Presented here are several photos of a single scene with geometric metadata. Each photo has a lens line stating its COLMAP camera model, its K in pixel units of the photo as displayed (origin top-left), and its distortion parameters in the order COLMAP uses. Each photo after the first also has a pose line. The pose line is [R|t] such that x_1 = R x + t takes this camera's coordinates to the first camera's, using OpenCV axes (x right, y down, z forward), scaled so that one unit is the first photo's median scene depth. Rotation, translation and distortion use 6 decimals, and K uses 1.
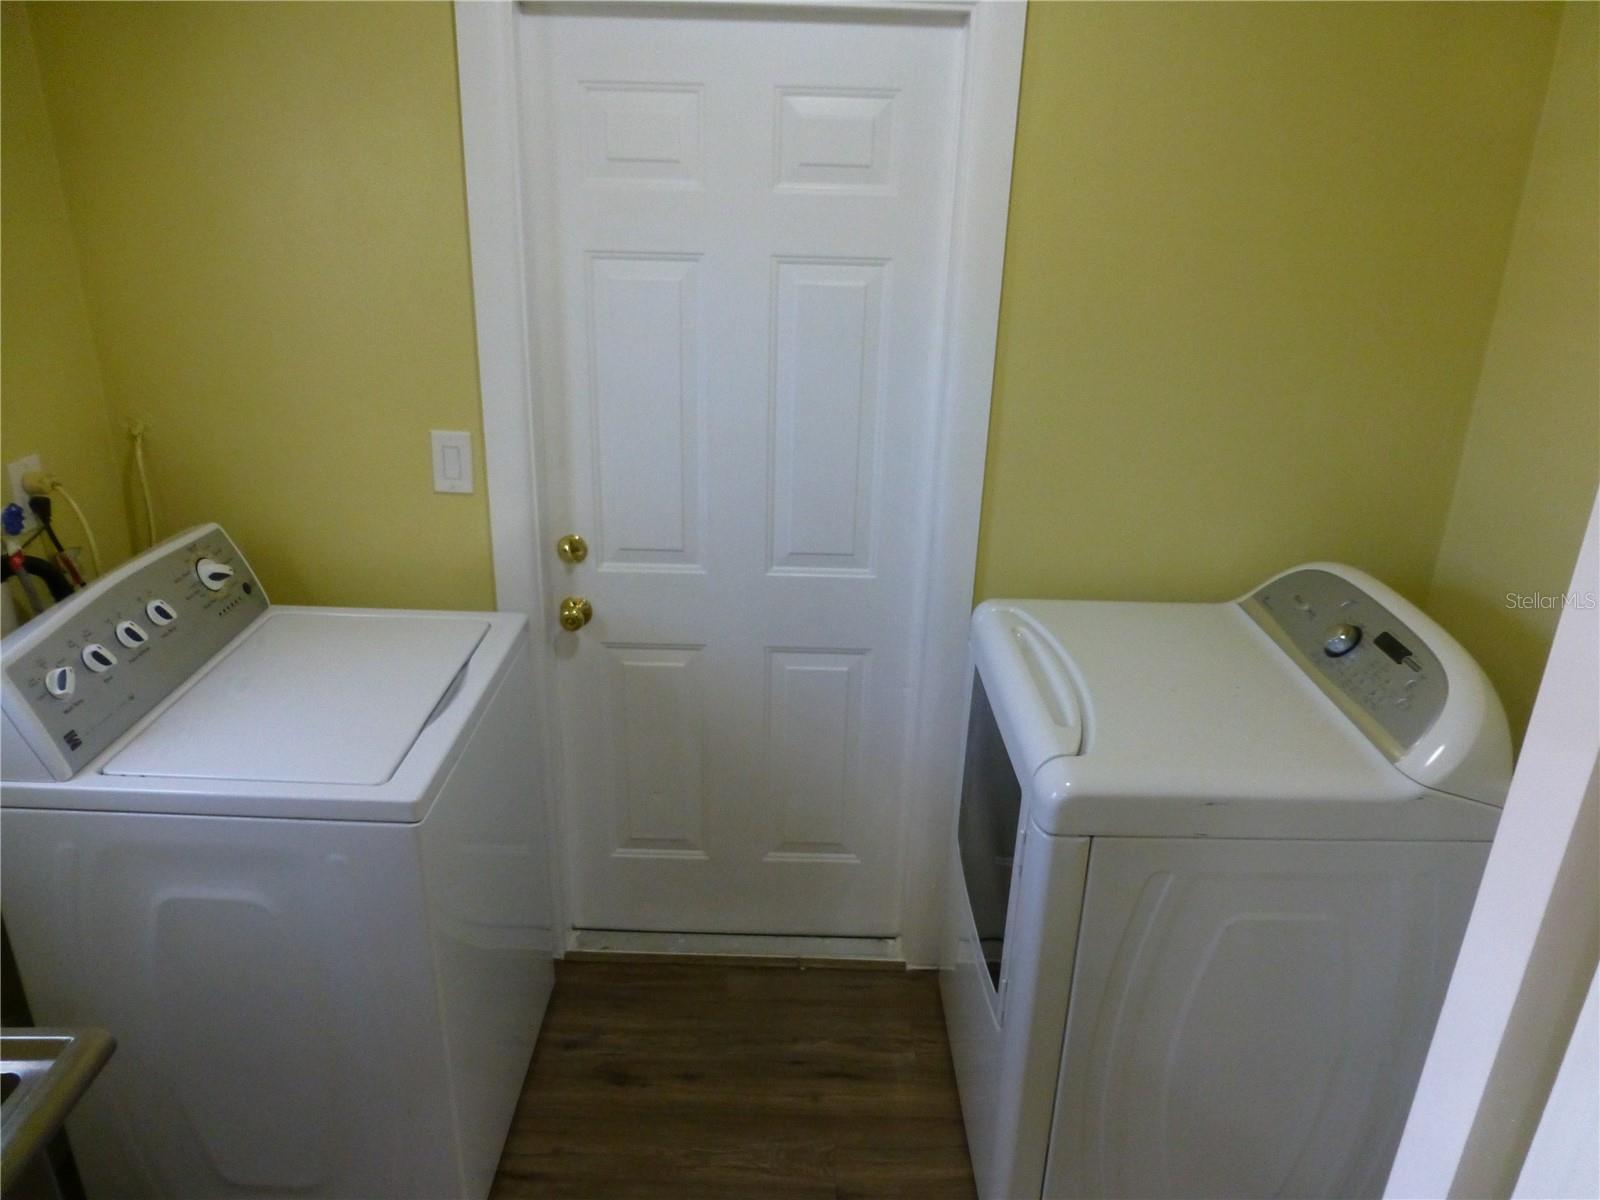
lens RADIAL K [[1151.3, 0, 803.4], [0, 1151.3, 606.1], [0, 0, 1]] dist [-0.024226, -0.005352]
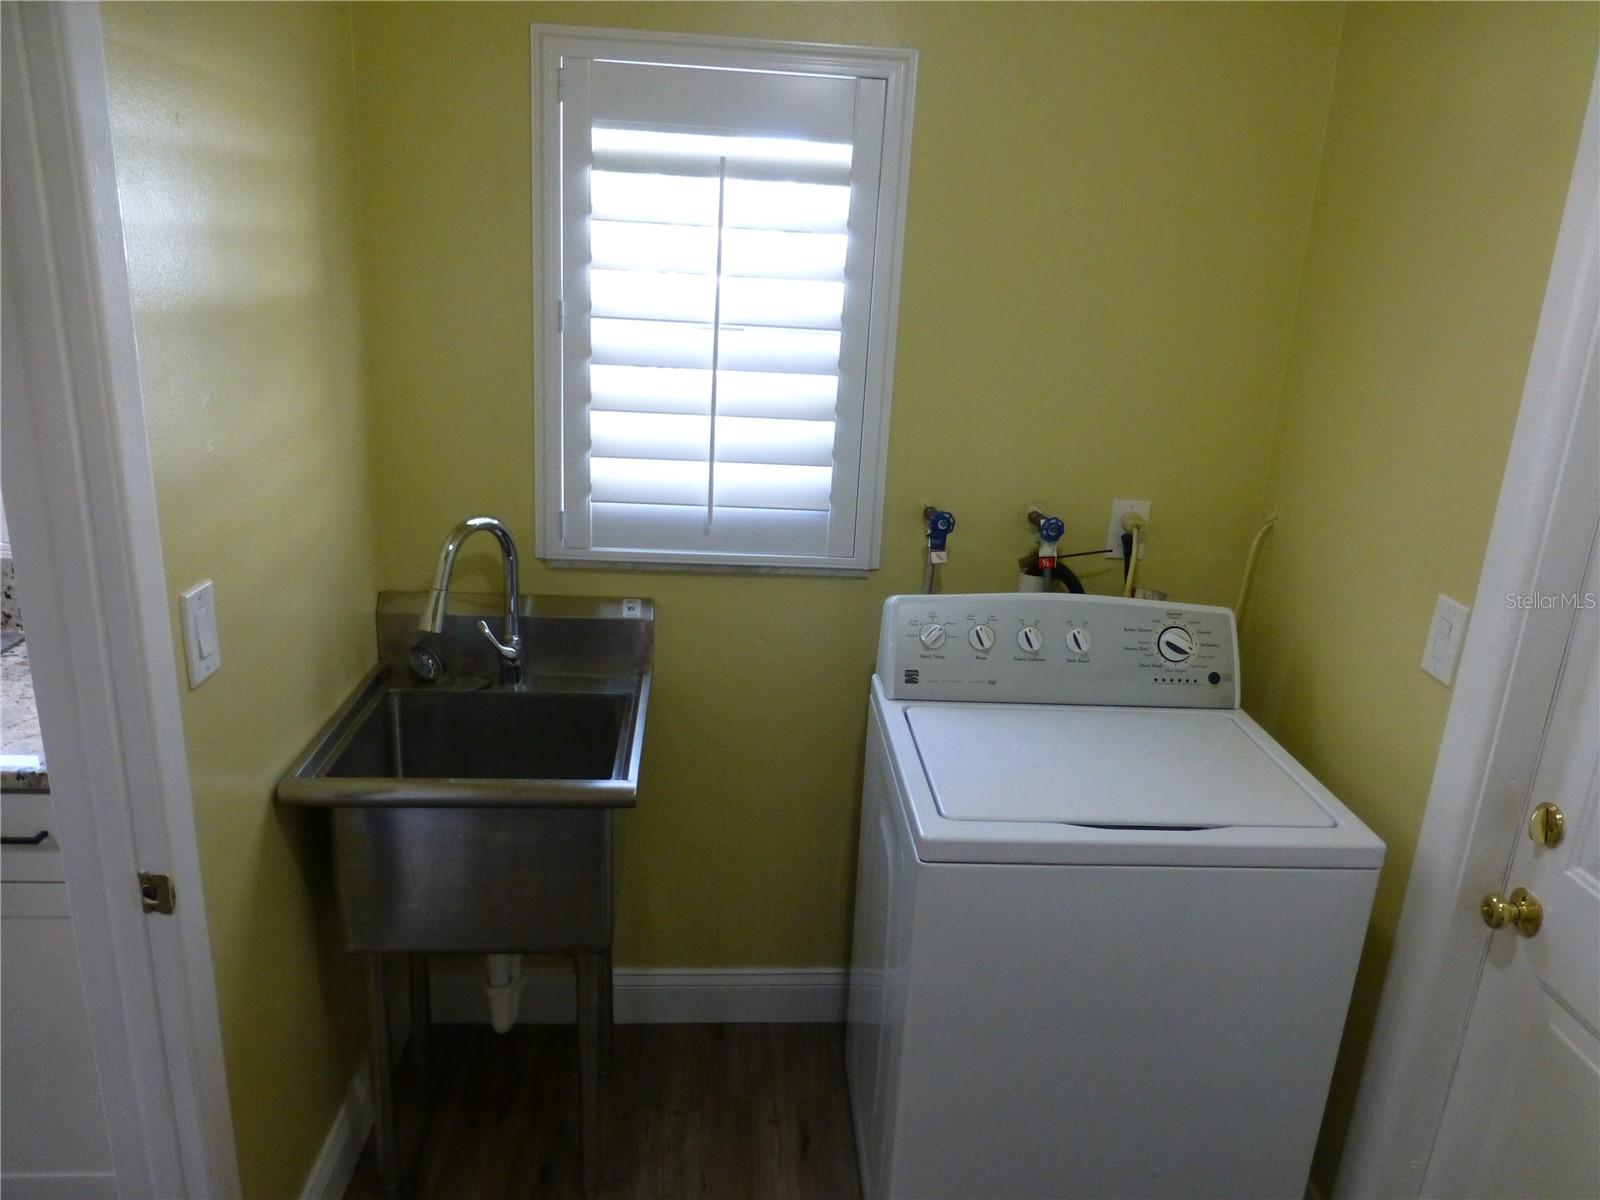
lens RADIAL K [[1151.3, 0, 803.4], [0, 1151.3, 606.1], [0, 0, 1]] dist [-0.024226, -0.005352]
pose [[0.053533, 0.269857, -0.961411, 0.454922], [-0.419956, 0.879591, 0.223507, -0.151813], [0.905964, 0.391786, 0.160416, 0.531855]]
